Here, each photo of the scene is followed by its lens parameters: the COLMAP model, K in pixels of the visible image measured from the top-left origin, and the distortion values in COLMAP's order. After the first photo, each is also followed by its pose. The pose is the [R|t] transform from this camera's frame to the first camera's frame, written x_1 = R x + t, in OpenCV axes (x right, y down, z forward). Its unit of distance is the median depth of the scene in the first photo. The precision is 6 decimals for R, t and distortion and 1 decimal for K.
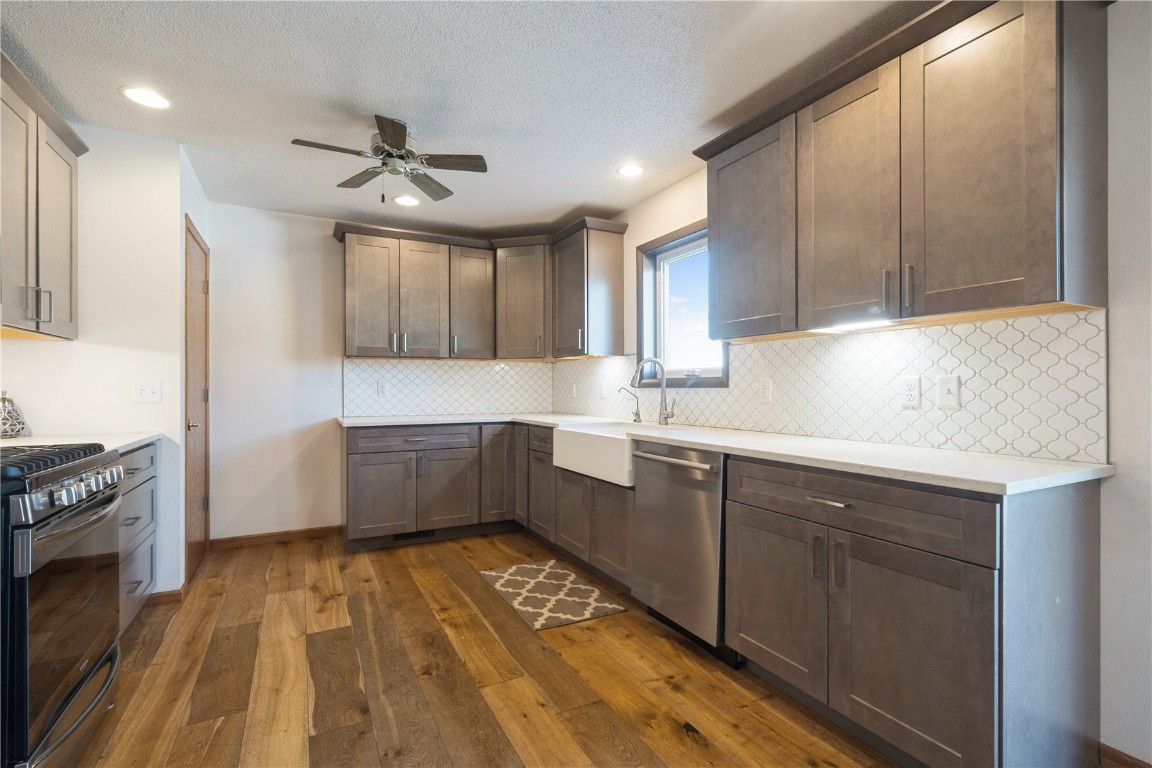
lens RADIAL K [[524.8, 0, 578.6], [0, 524.8, 389.8], [0, 0, 1]] dist [-0.002215, 0.000681]
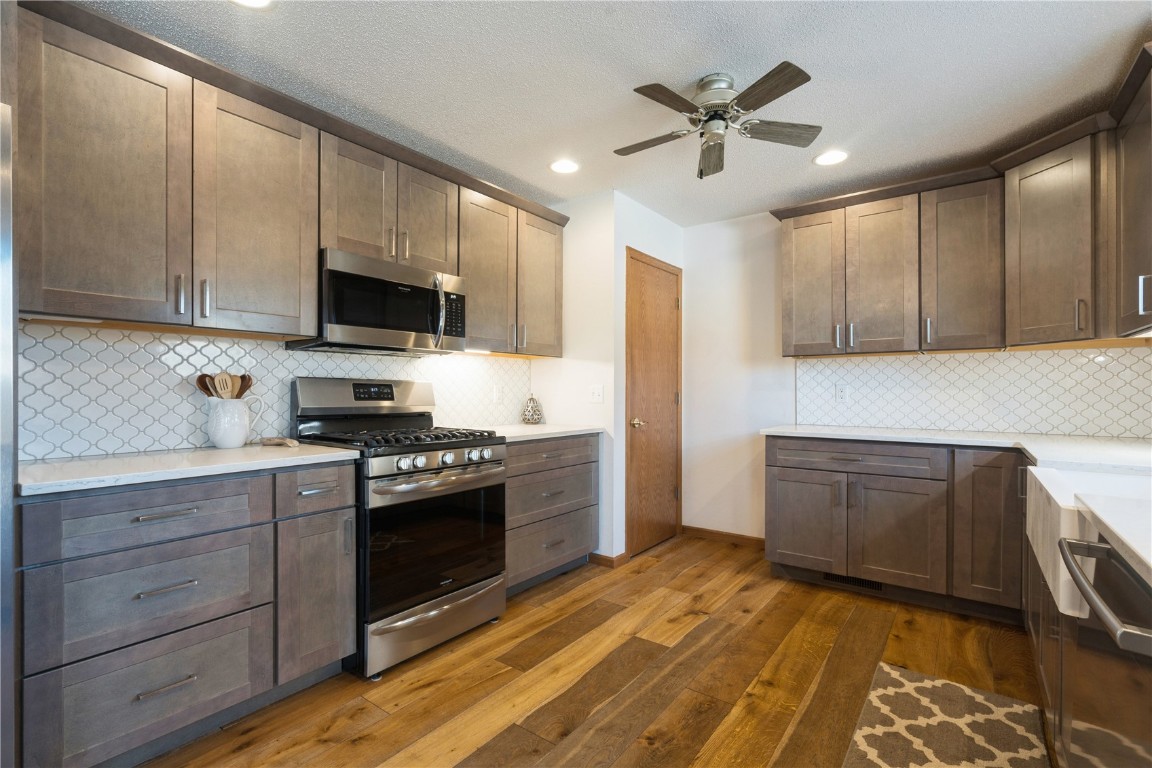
lens RADIAL K [[524.8, 0, 578.6], [0, 524.8, 389.8], [0, 0, 1]] dist [-0.002215, 0.000681]
pose [[0.425252, -0.000113, -0.905075, 0.252903], [-0.006355, 0.999975, -0.003110, -0.002426], [0.905053, 0.007074, 0.425240, 0.341086]]
